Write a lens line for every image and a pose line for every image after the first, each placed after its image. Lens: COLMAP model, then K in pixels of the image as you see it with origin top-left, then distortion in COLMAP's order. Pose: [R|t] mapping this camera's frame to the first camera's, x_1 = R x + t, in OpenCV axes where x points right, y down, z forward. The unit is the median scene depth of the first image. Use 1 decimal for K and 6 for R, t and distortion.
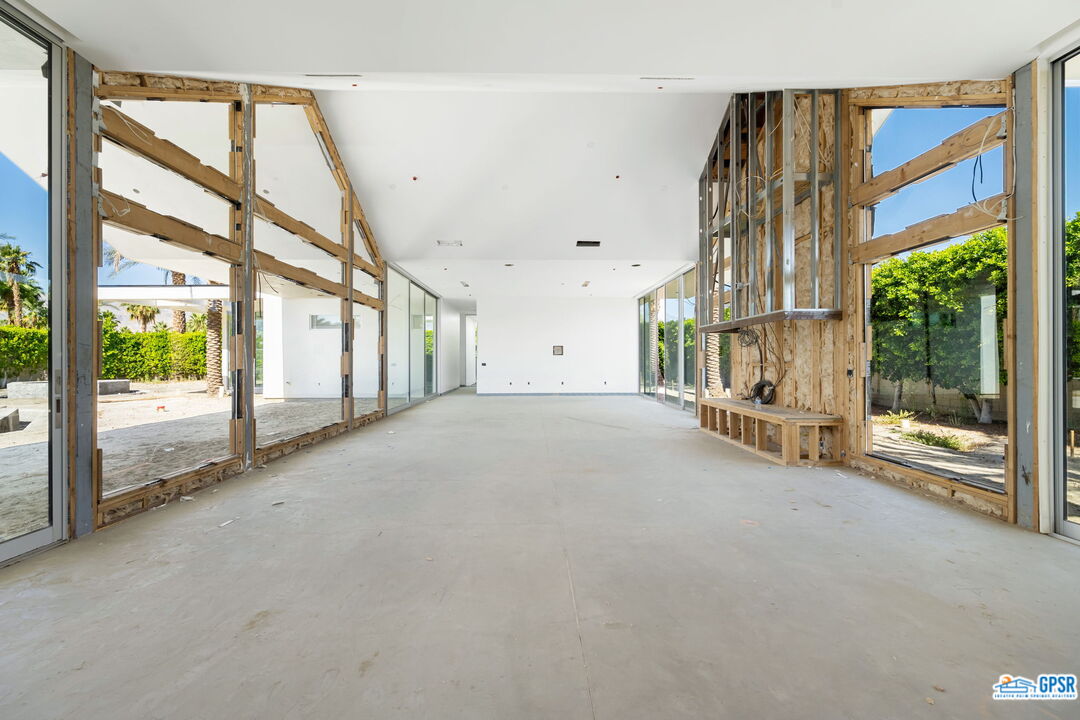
lens RADIAL K [[424.8, 0, 540.0], [0, 424.8, 360.0], [0, 0, 1]] dist [-0.000111, 0.000098]
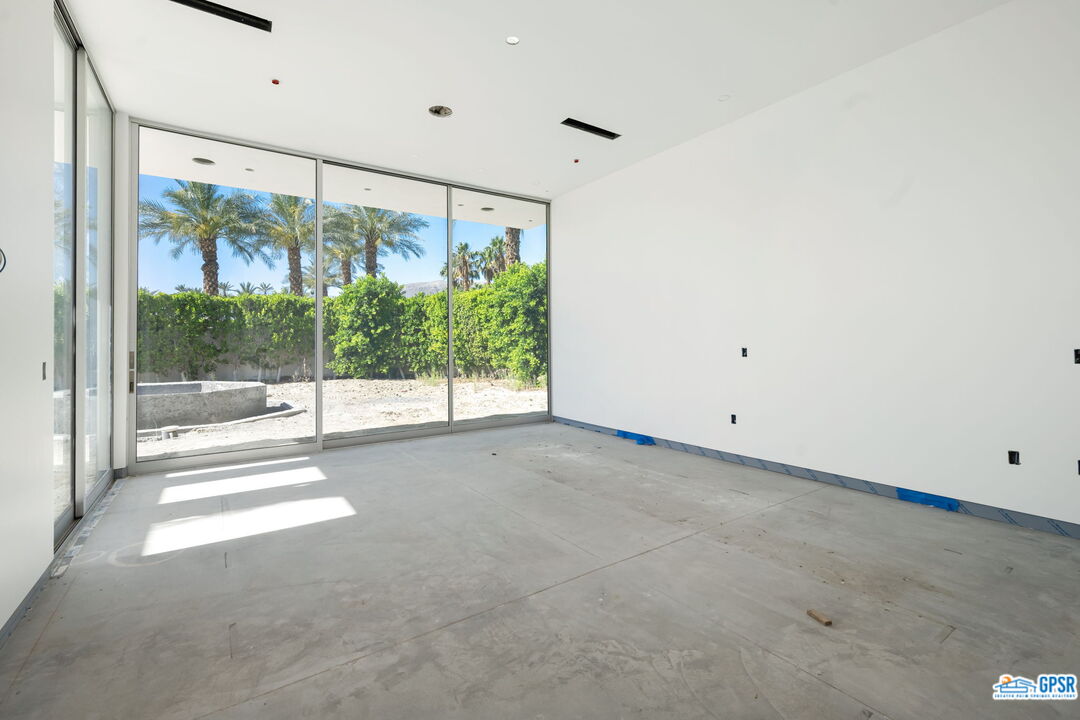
lens RADIAL K [[462.6, 0, 537.7], [0, 462.6, 336.3], [0, 0, 1]] dist [-0.000745, -0.000018]
pose [[0.529572, -0.015658, -0.848120, -0.509275], [0.009440, 0.999876, -0.012566, 0.004210], [0.848212, -0.001351, 0.529655, 1.274899]]
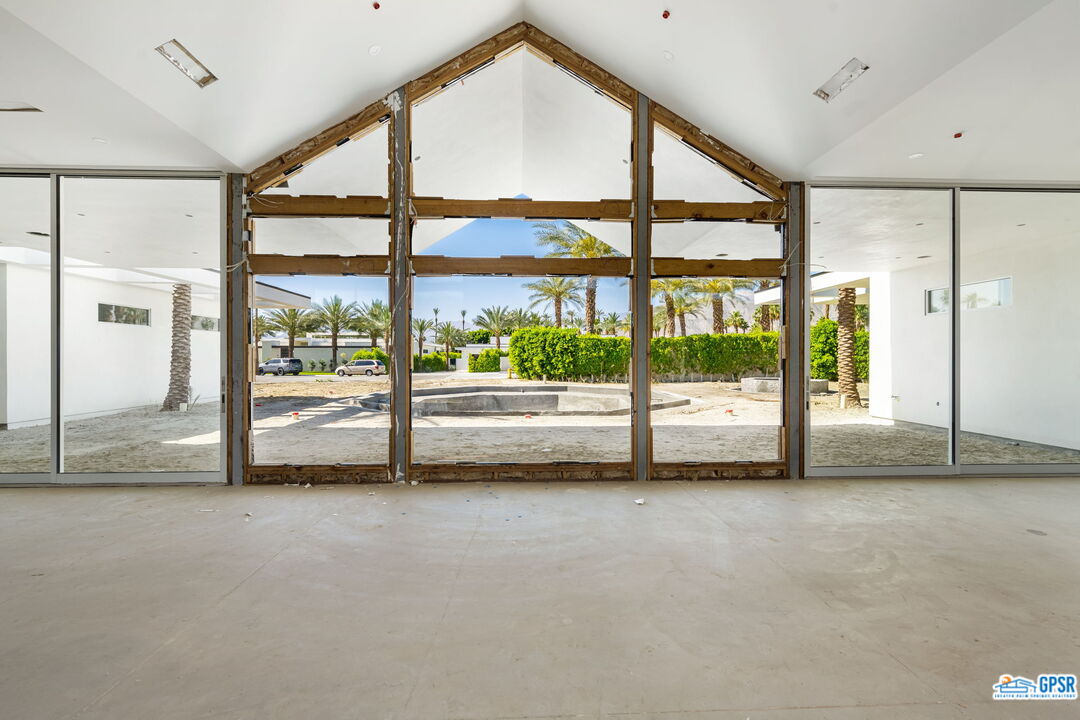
lens RADIAL K [[465.1, 0, 540.0], [0, 465.1, 360.0], [0, 0, 1]] dist [0.000522, 0.000201]
pose [[0.022587, 0.006523, -0.999724, 0.119649], [0.000433, 0.999979, 0.006534, -0.009247], [0.999745, -0.000580, 0.022584, 0.390560]]
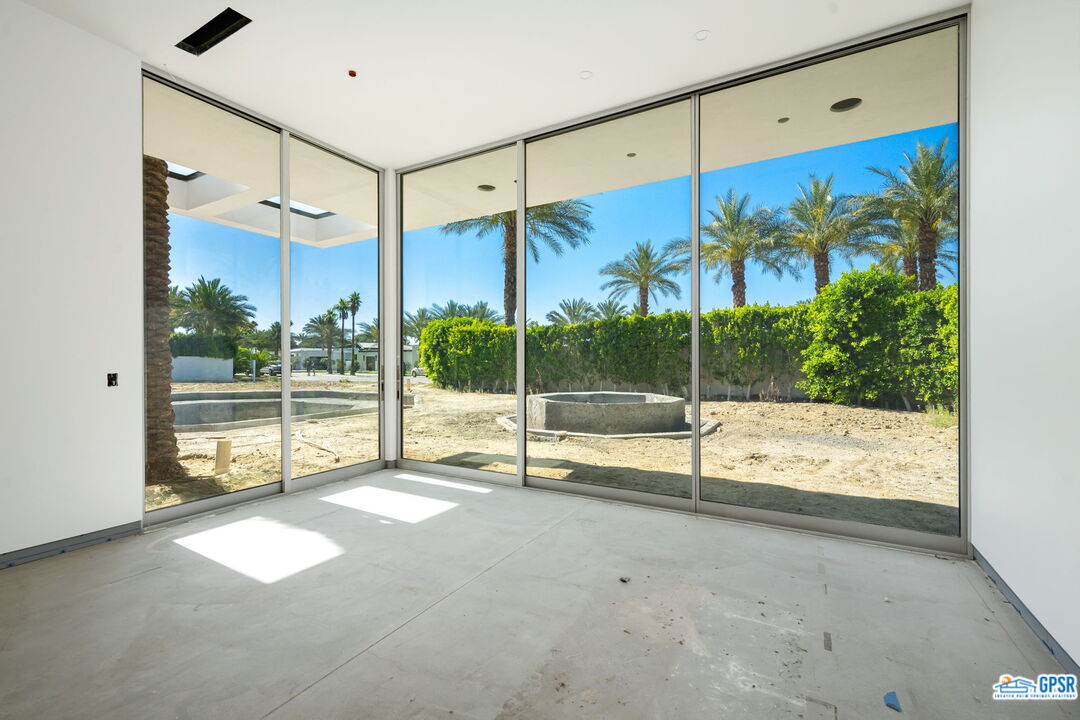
lens RADIAL K [[465.1, 0, 540.0], [0, 465.1, 360.0], [0, 0, 1]] dist [0.000522, 0.000201]
pose [[-0.518169, -0.000187, -0.855278, -0.627129], [0.001945, 0.999997, -0.001396, 0.004458], [0.855276, -0.002387, -0.518167, 1.455520]]
